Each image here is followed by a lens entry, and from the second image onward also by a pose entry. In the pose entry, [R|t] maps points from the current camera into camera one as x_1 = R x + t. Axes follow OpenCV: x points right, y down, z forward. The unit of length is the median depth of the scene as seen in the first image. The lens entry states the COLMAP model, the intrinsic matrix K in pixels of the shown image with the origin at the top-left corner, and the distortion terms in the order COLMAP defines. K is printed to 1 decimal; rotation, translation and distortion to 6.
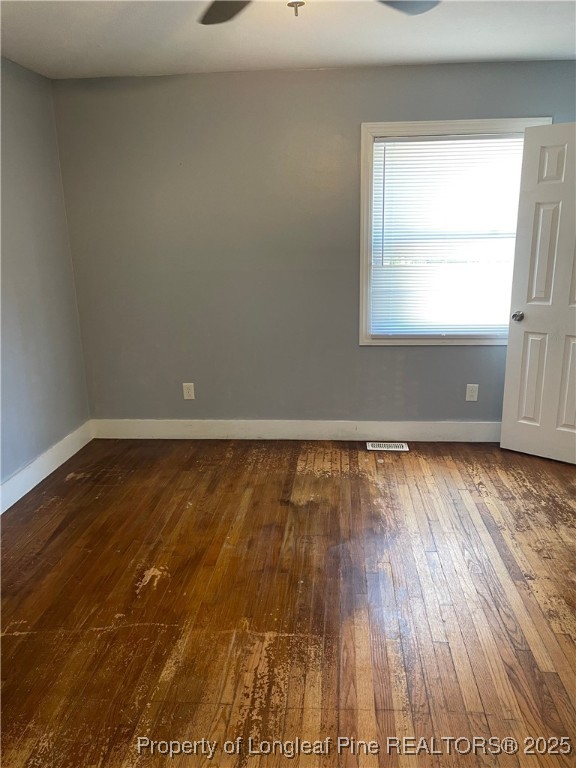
lens RADIAL K [[580.8, 0, 291.4], [0, 580.8, 381.6], [0, 0, 1]] dist [0.048755, -0.066140]
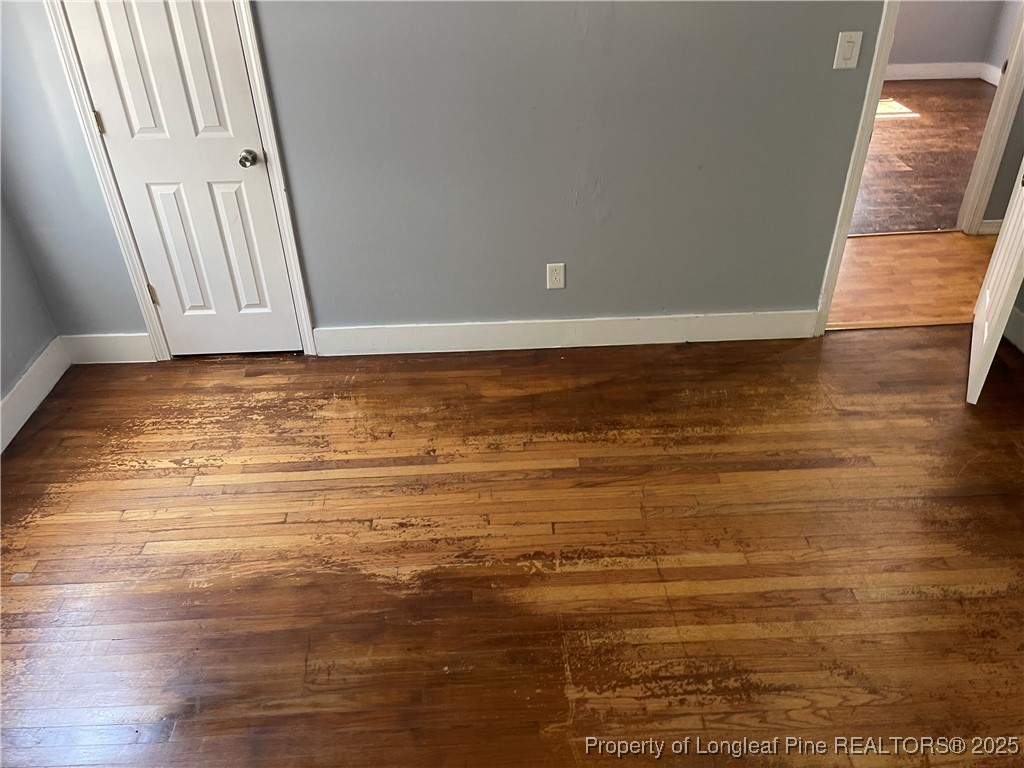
lens RADIAL K [[774.4, 0, 515.5], [0, 774.4, 381.6], [0, 0, 1]] dist [0.048755, -0.066140]
pose [[-0.126949, -0.531124, 0.837730, -0.697022], [0.271272, 0.793775, 0.544365, -0.461064], [-0.954094, 0.296359, 0.043310, 1.002835]]
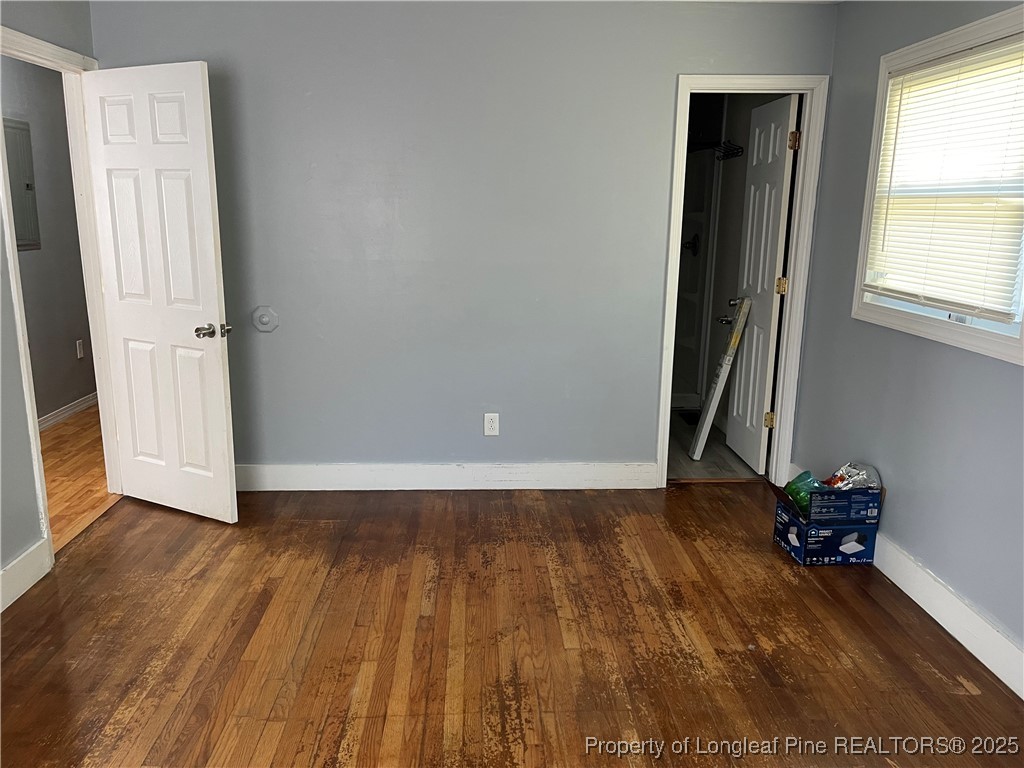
lens RADIAL K [[774.4, 0, 513.9], [0, 774.4, 383.5], [0, 0, 1]] dist [0.048755, -0.066140]
pose [[-0.991452, 0.030712, -0.126803, 0.076484], [-0.031105, 0.888233, 0.458339, -0.446573], [0.126708, 0.458365, -0.879686, 1.736265]]
